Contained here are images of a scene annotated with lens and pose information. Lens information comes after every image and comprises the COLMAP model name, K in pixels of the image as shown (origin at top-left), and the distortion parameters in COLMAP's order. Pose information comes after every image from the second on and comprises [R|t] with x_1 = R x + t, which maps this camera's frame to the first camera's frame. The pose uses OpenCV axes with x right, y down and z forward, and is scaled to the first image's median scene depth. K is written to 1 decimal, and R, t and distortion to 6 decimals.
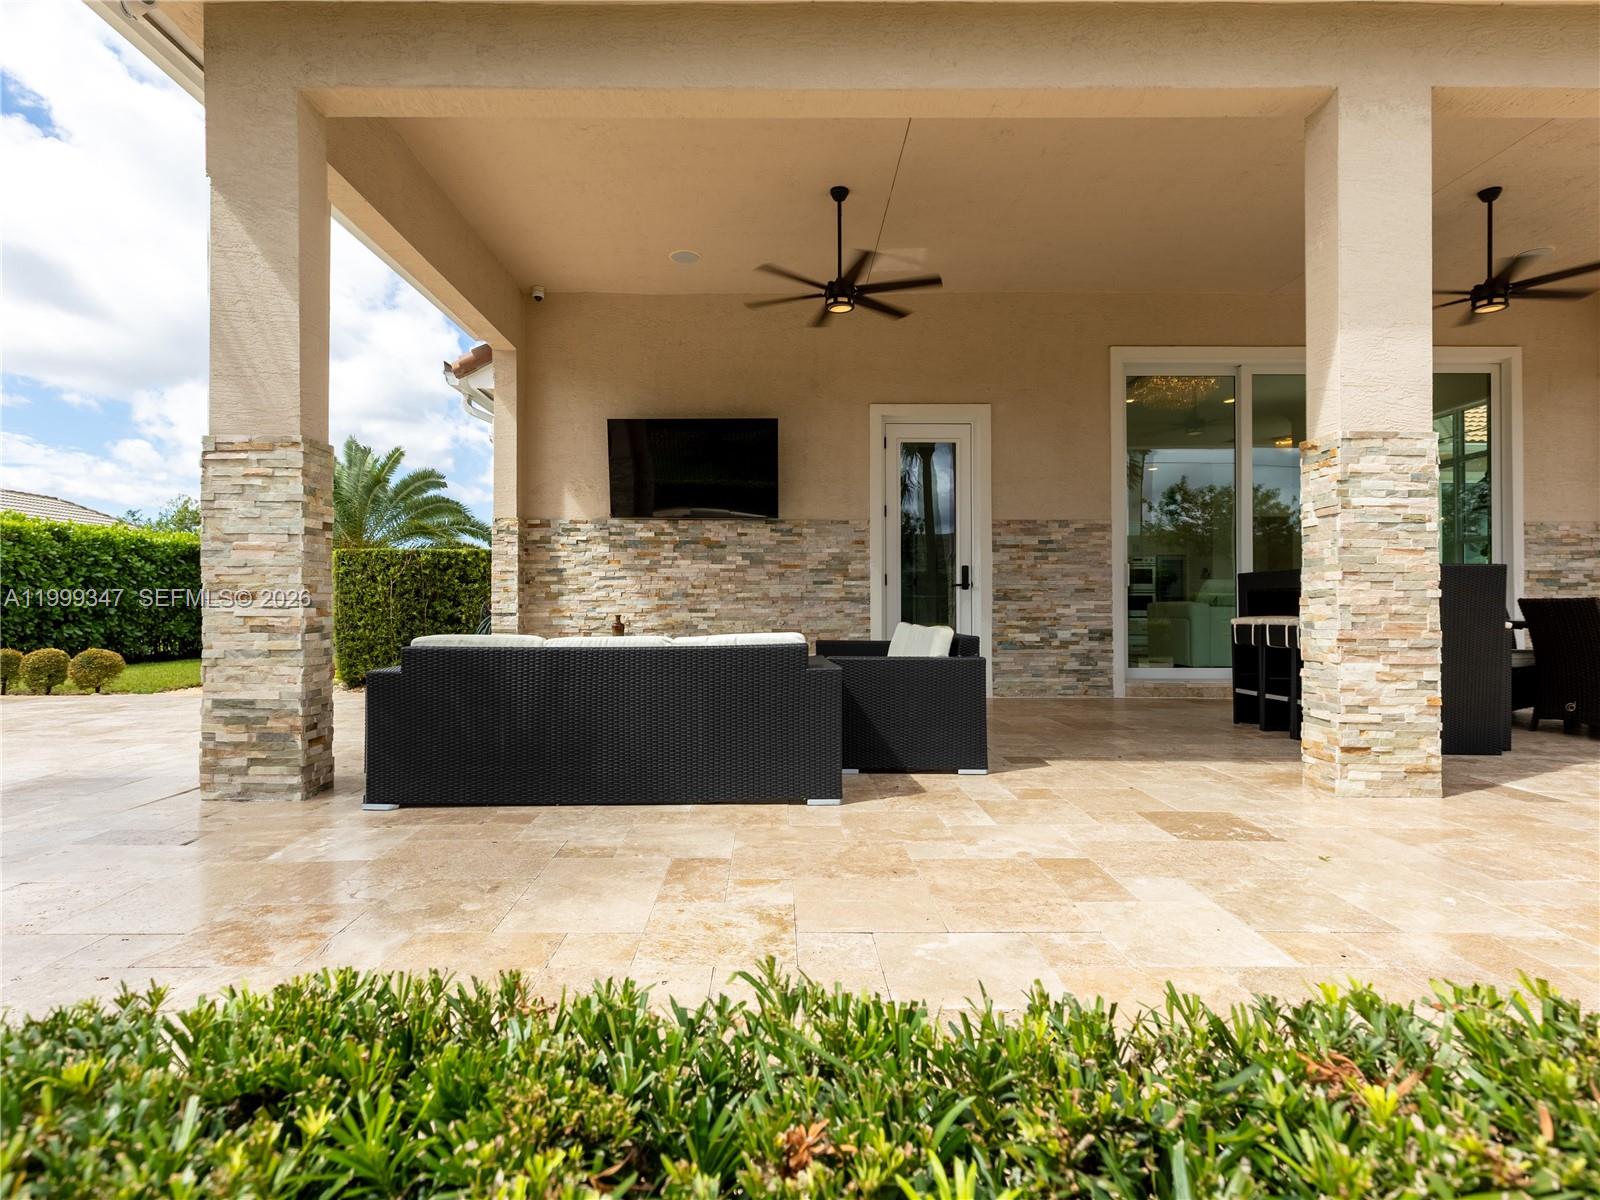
lens RADIAL K [[816.9, 0, 797.2], [0, 816.9, 607.9], [0, 0, 1]] dist [-0.005094, 0.001074]
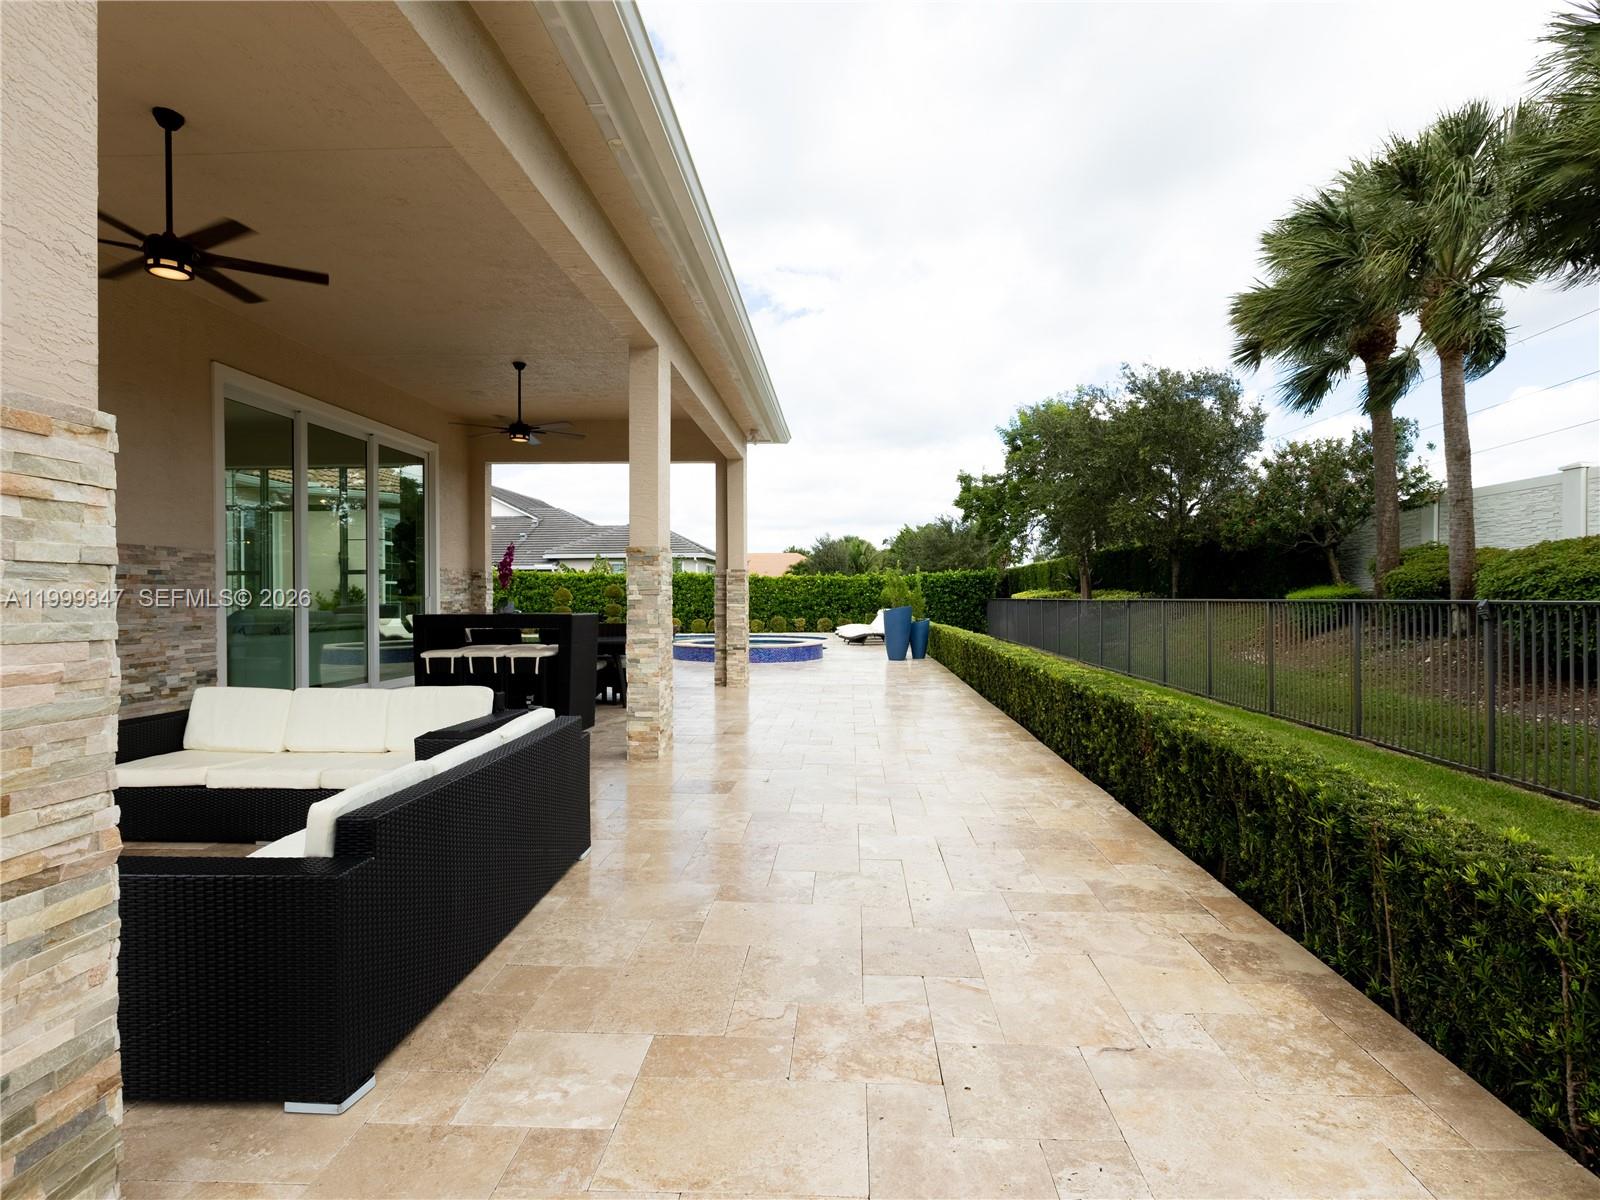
lens RADIAL K [[816.9, 0, 803.1], [0, 816.9, 596.4], [0, 0, 1]] dist [-0.005094, 0.001074]
pose [[0.059152, -0.000628, 0.998249, -0.490975], [0.004288, 0.999991, 0.000375, -0.053436], [-0.998240, 0.004258, 0.059154, 0.286636]]
